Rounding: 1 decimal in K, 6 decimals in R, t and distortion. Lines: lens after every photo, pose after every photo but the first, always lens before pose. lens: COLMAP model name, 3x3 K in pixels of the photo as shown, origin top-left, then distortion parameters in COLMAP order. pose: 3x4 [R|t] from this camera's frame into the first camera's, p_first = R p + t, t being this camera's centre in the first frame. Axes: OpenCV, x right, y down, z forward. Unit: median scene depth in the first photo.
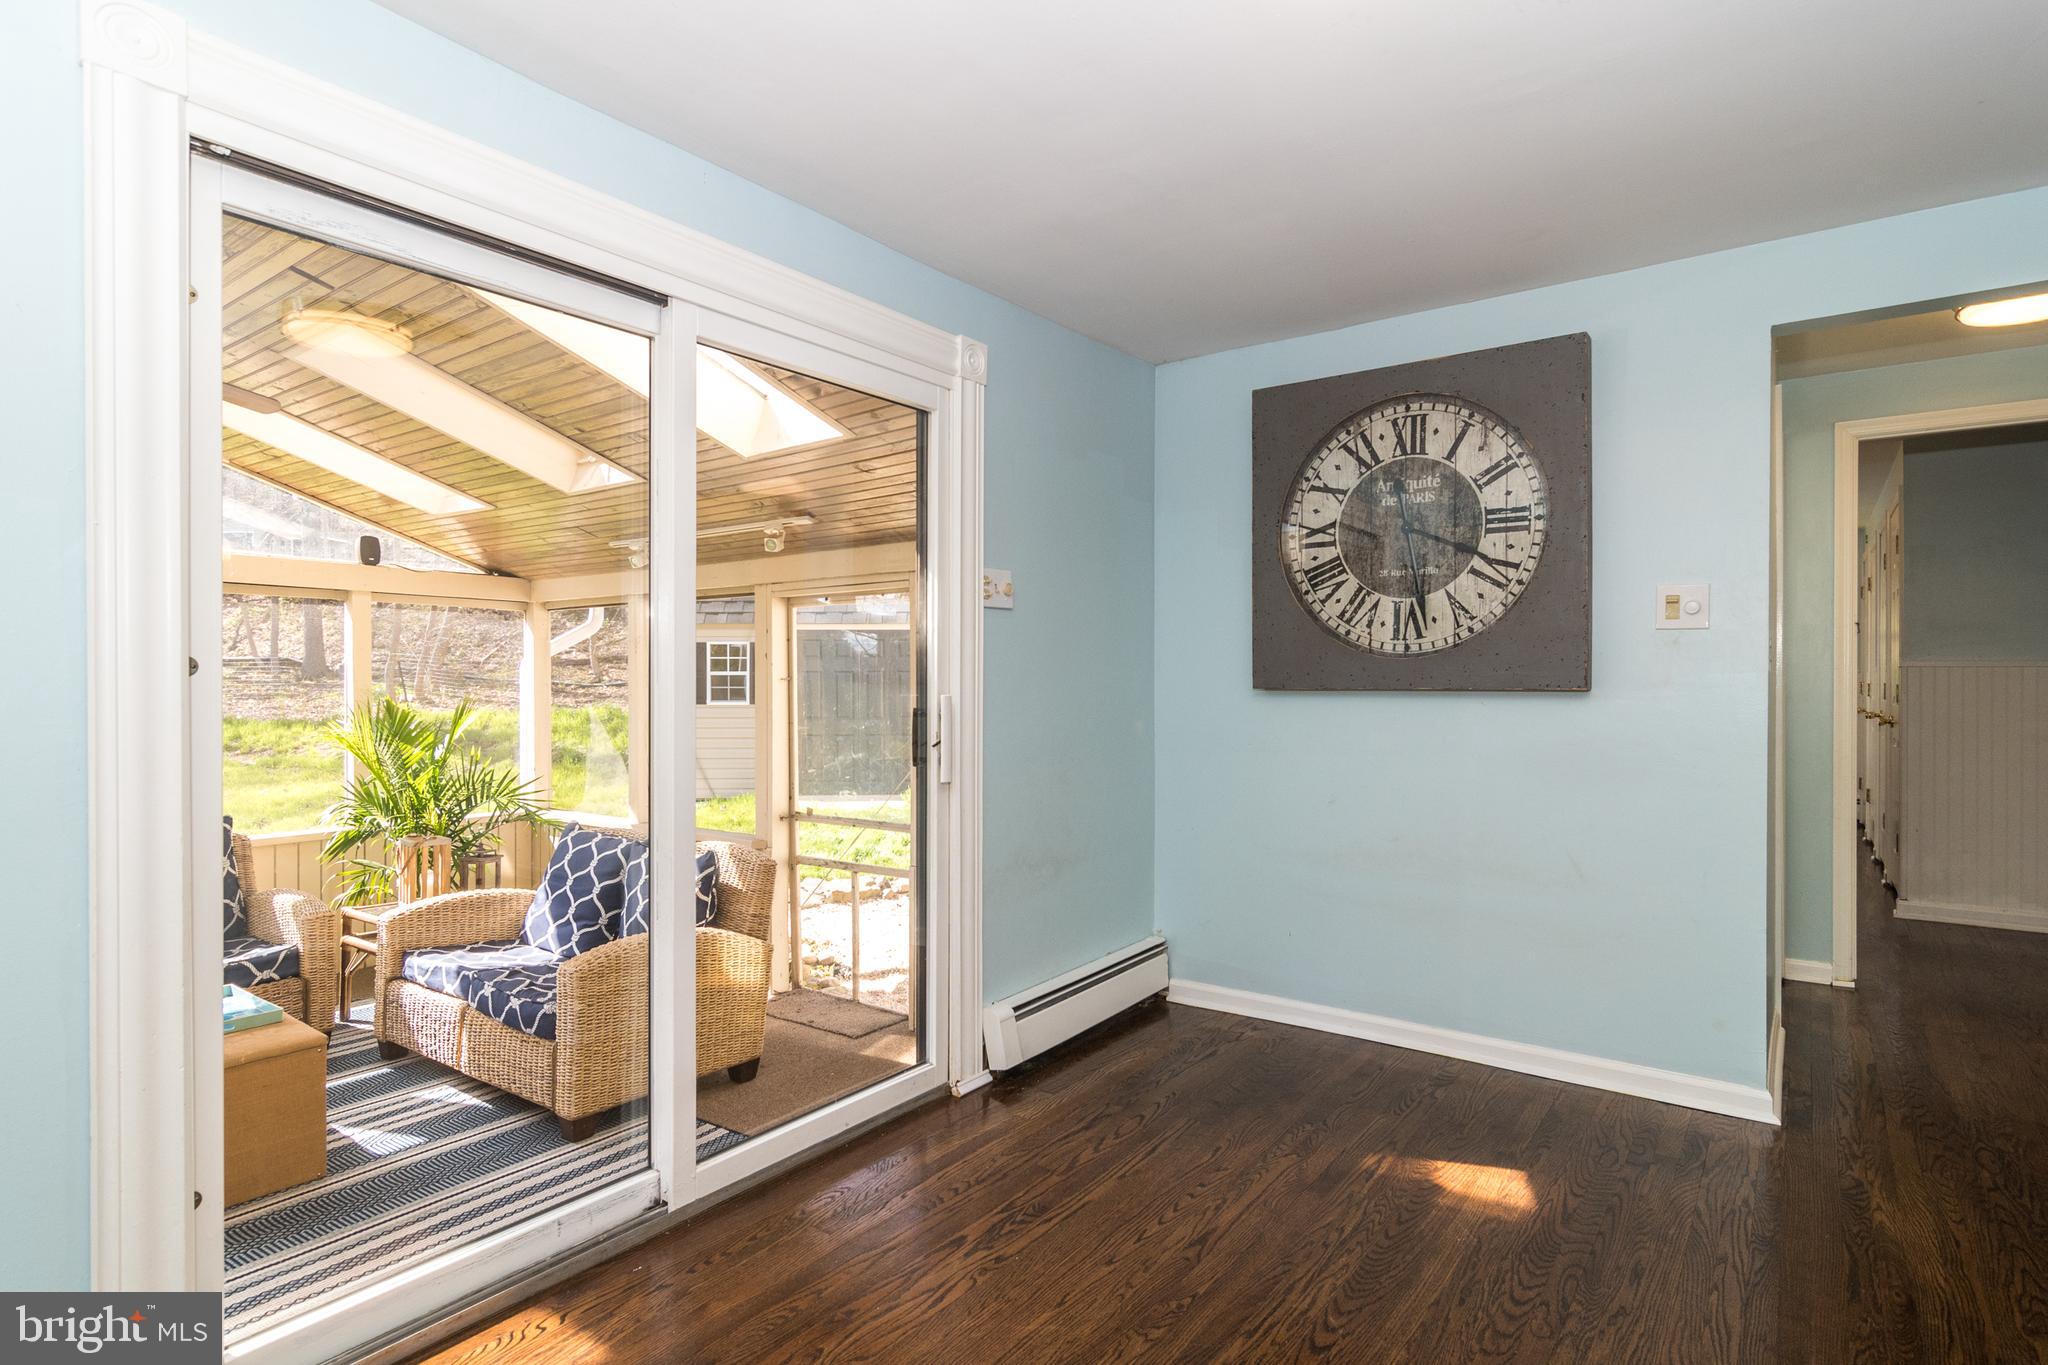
lens RADIAL K [[1028.2, 0, 1063.3], [0, 1028.2, 684.2], [0, 0, 1]] dist [-0.001210, 0.002894]
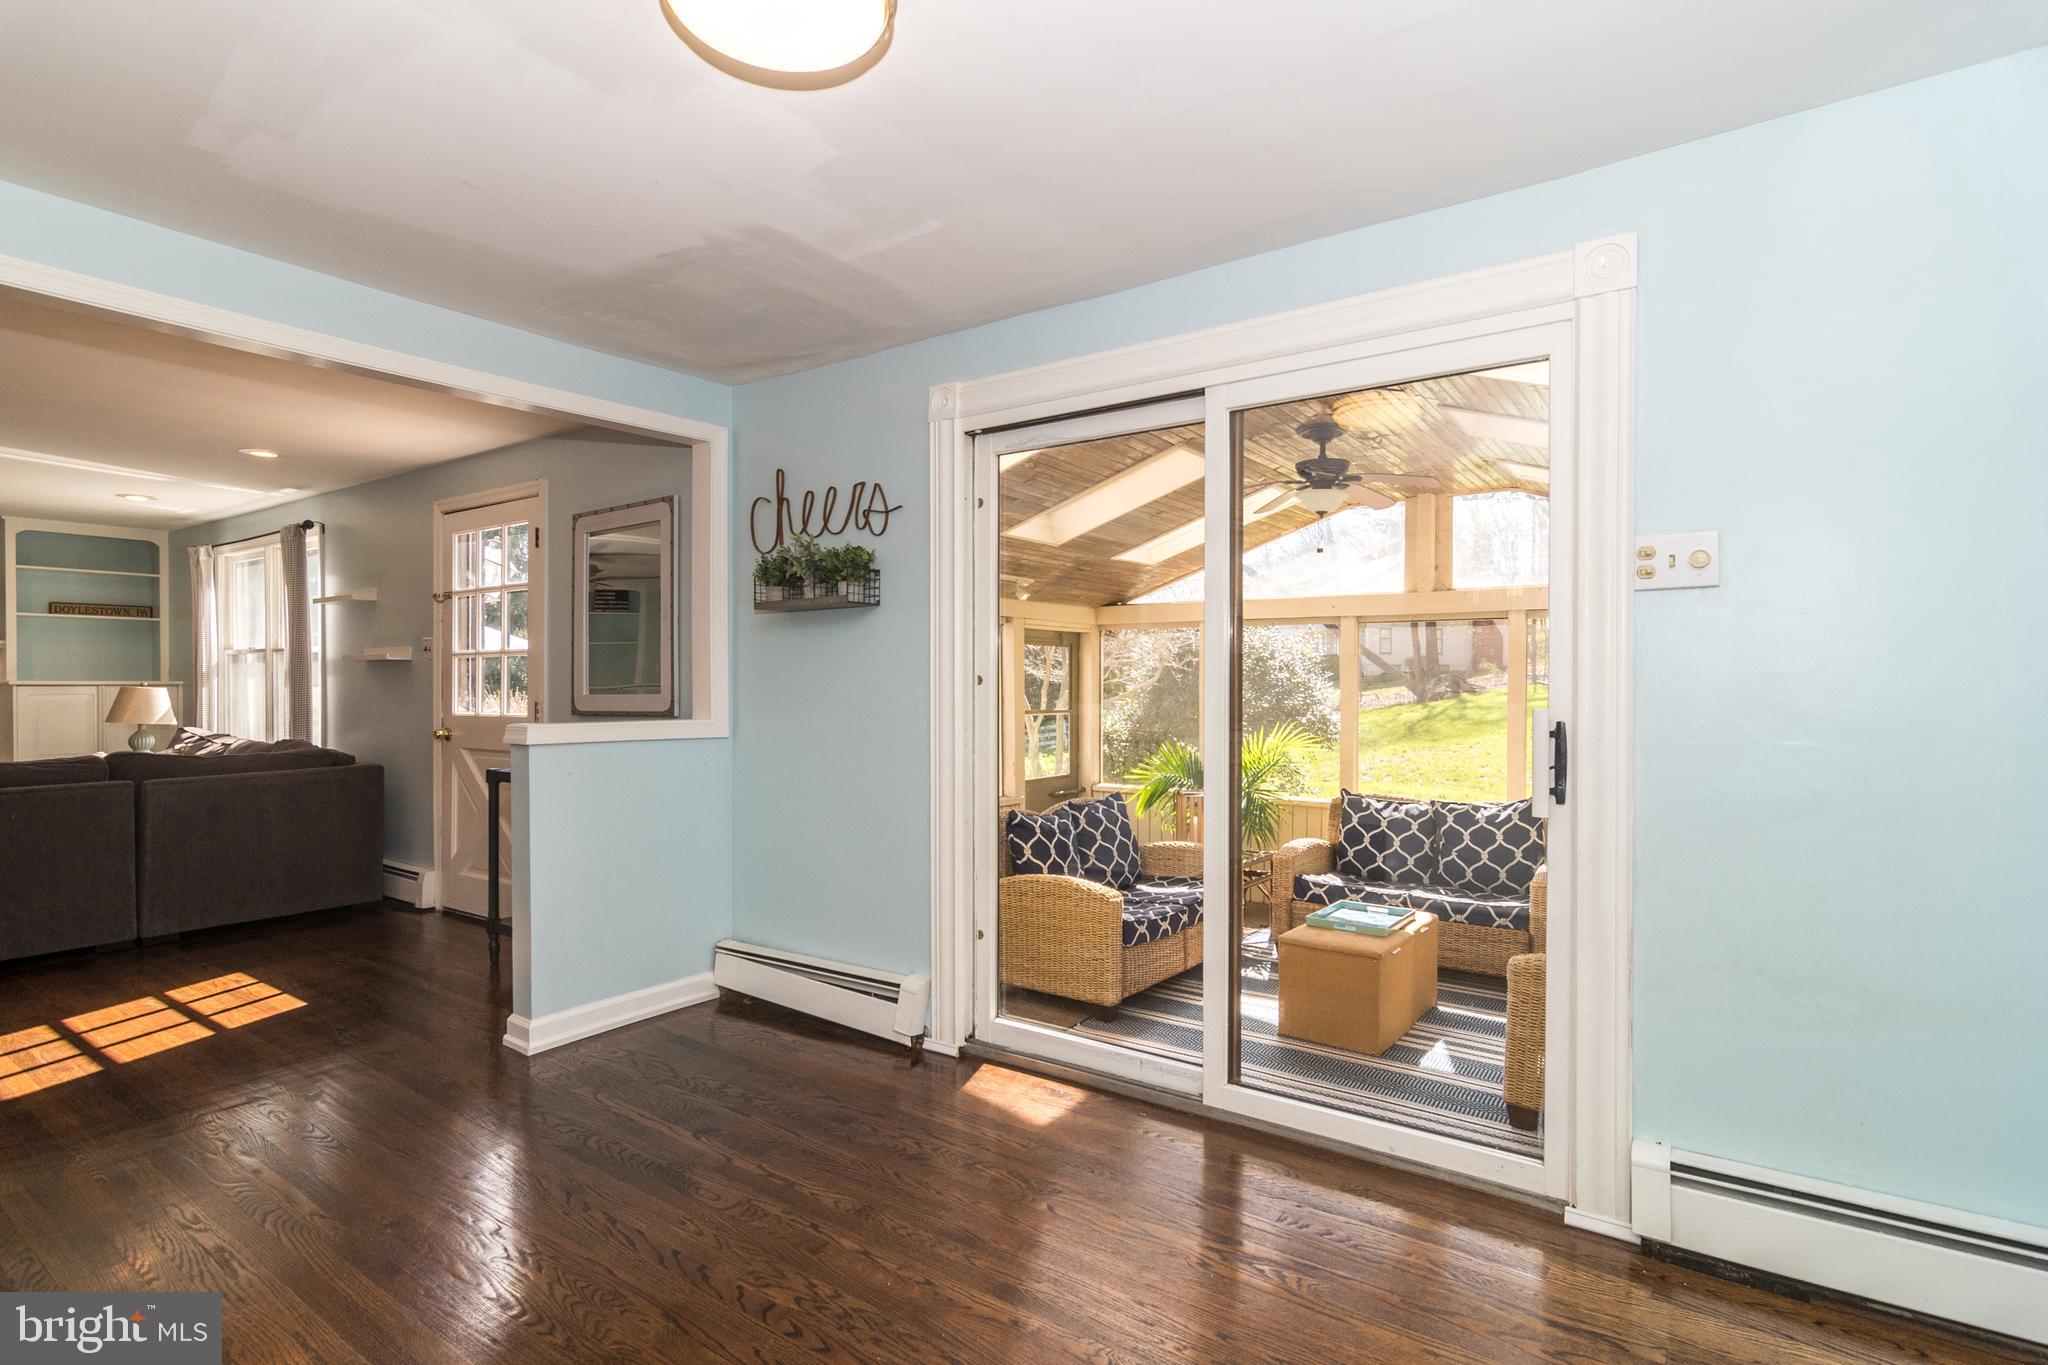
lens RADIAL K [[1028.2, 0, 1021.7], [0, 1028.2, 693.4], [0, 0, 1]] dist [-0.001210, 0.002894]
pose [[-0.001269, 0.010555, -0.999943, 0.613596], [-0.006847, 0.999921, 0.010564, -0.006449], [0.999976, 0.006860, -0.001197, 0.530992]]
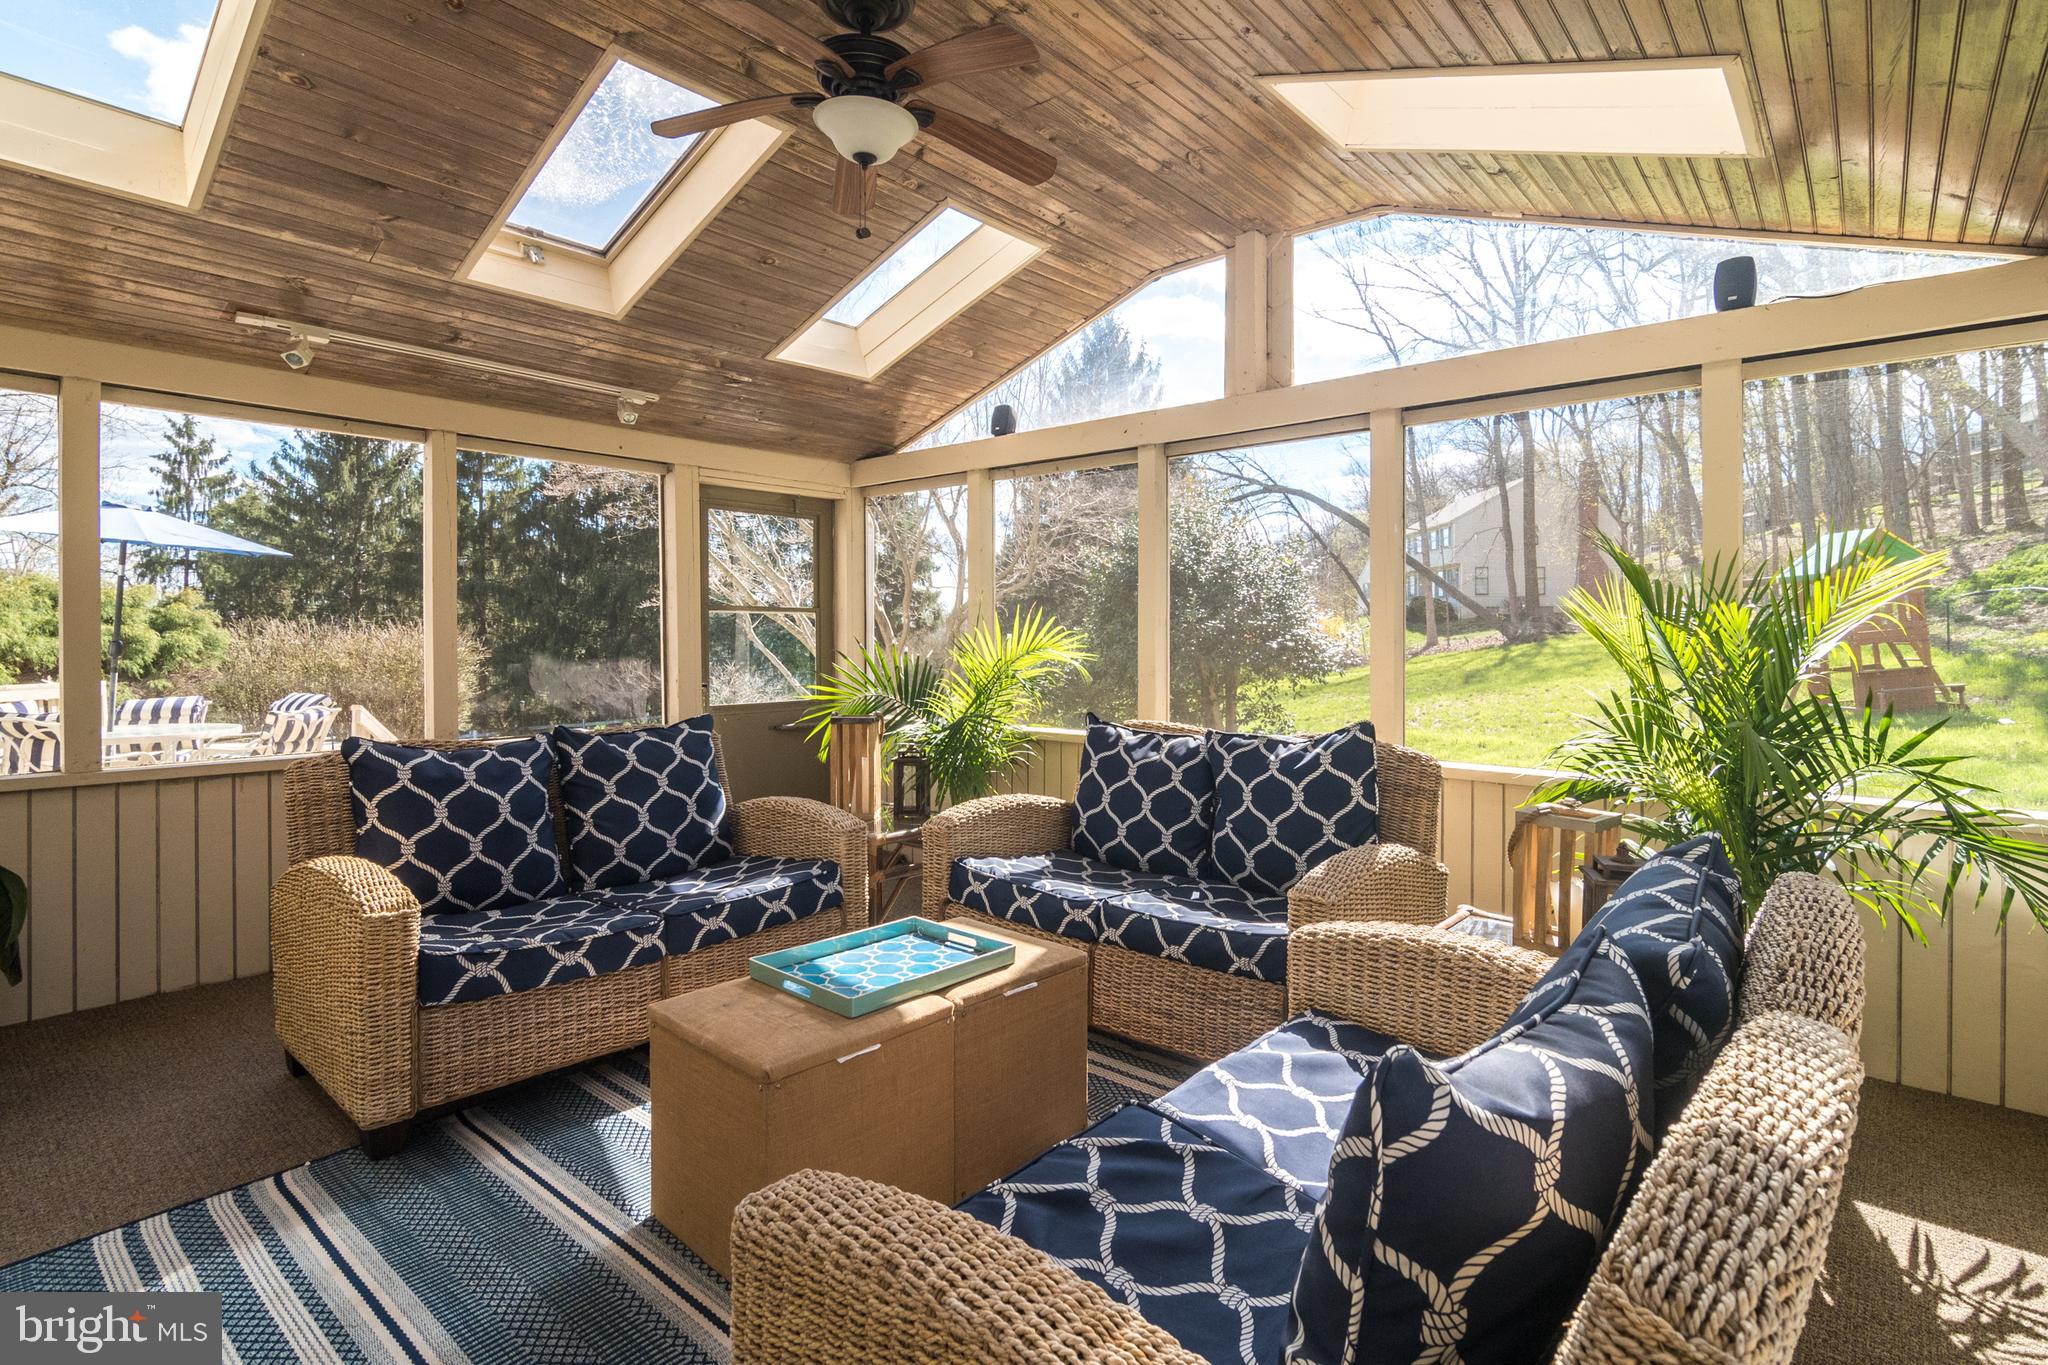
lens RADIAL K [[1028.2, 0, 1052.7], [0, 1028.2, 639.8], [0, 0, 1]] dist [-0.001210, 0.002894]
pose [[-0.083049, 0.003287, -0.996540, -0.174029], [-0.005448, 0.999978, 0.003753, 0.104893], [0.996531, 0.005741, -0.083029, 1.201691]]
